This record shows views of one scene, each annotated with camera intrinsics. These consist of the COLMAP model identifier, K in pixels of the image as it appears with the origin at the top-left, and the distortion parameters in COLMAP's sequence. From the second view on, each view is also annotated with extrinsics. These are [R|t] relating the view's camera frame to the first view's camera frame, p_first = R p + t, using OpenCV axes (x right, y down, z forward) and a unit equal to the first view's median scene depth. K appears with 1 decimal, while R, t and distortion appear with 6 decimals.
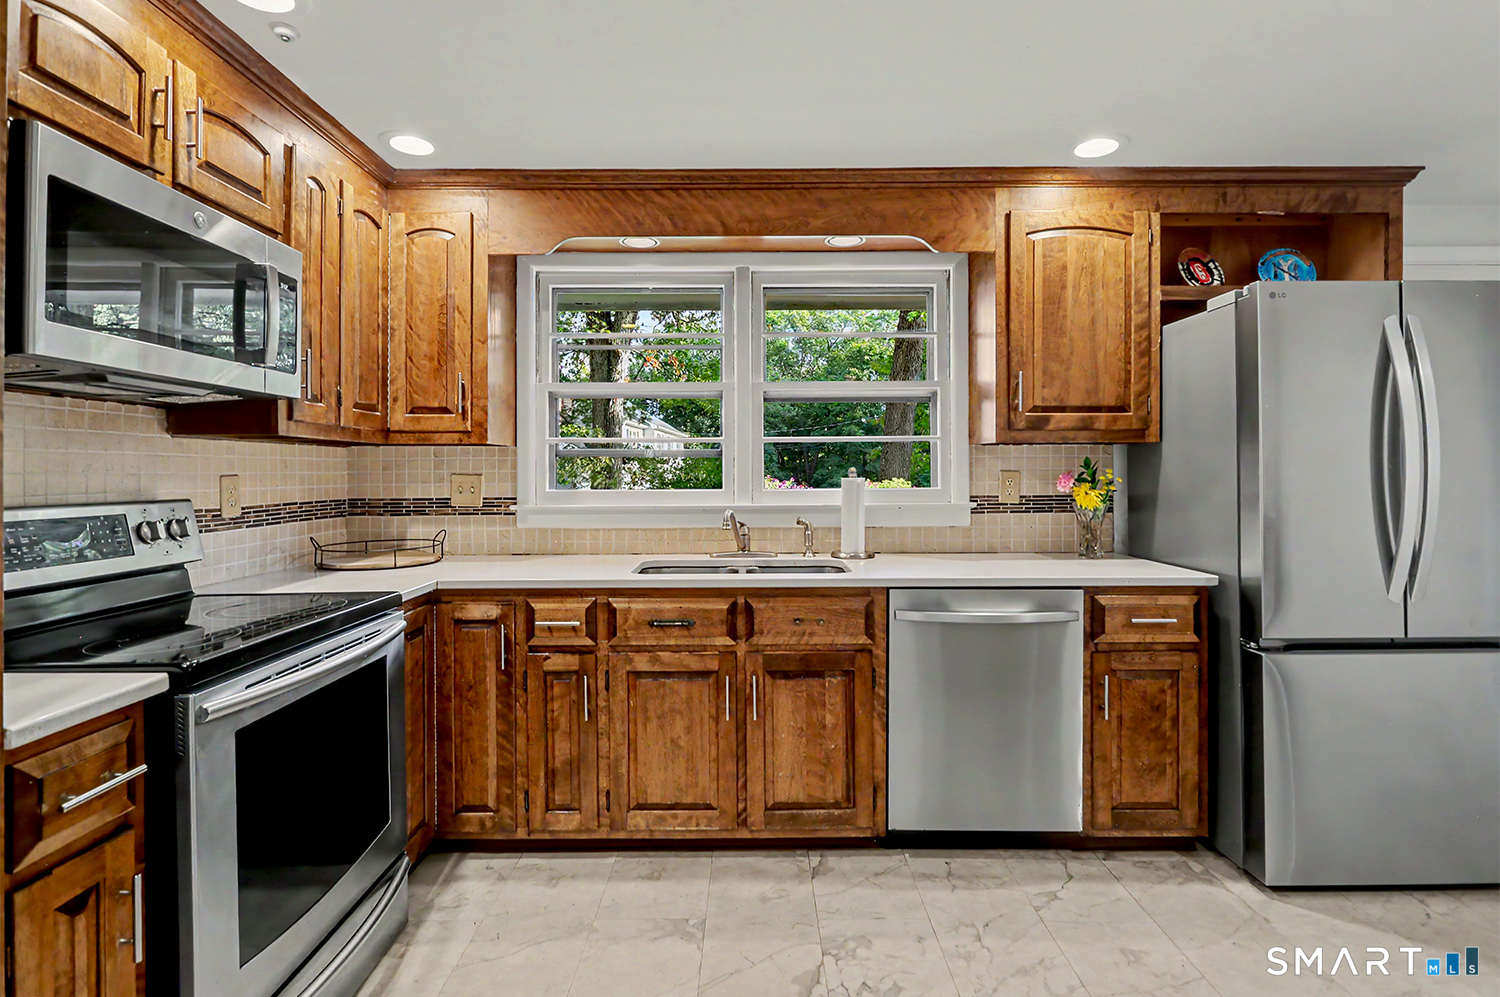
lens RADIAL K [[729.2, 0, 743.7], [0, 729.2, 469.3], [0, 0, 1]] dist [-0.012211, 0.004880]
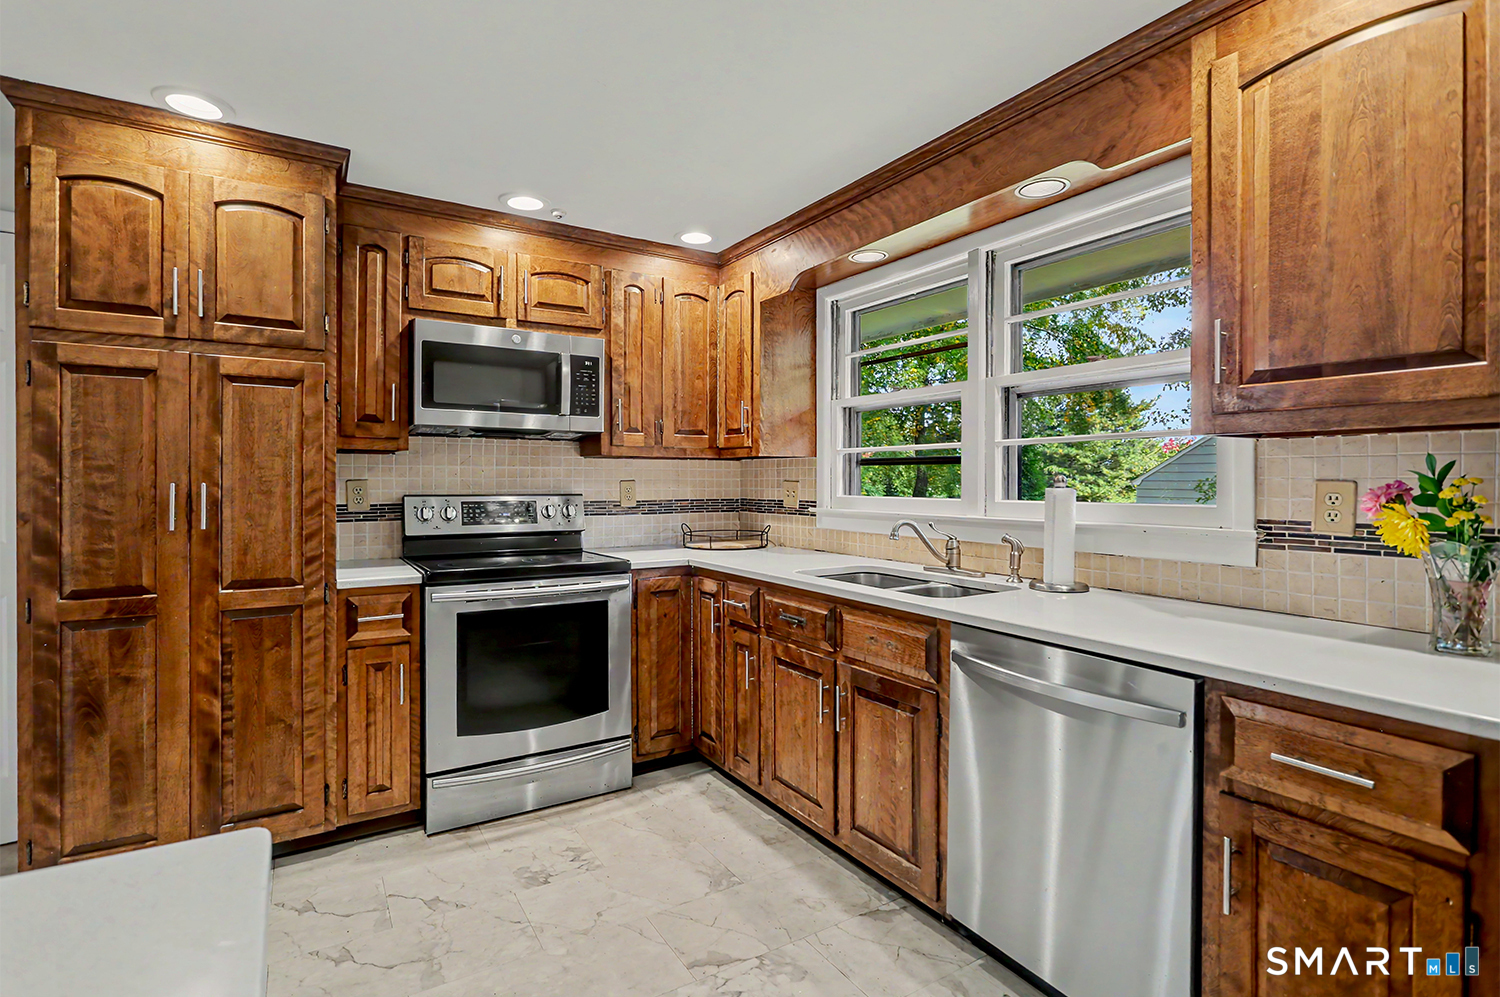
lens RADIAL K [[729.2, 0, 744.2], [0, 729.2, 485.0], [0, 0, 1]] dist [-0.012211, 0.004880]
pose [[0.522895, 0.010337, -0.852335, 0.758118], [-0.000340, 0.999929, 0.011918, -0.001162], [0.852397, -0.005942, 0.522861, 0.363825]]
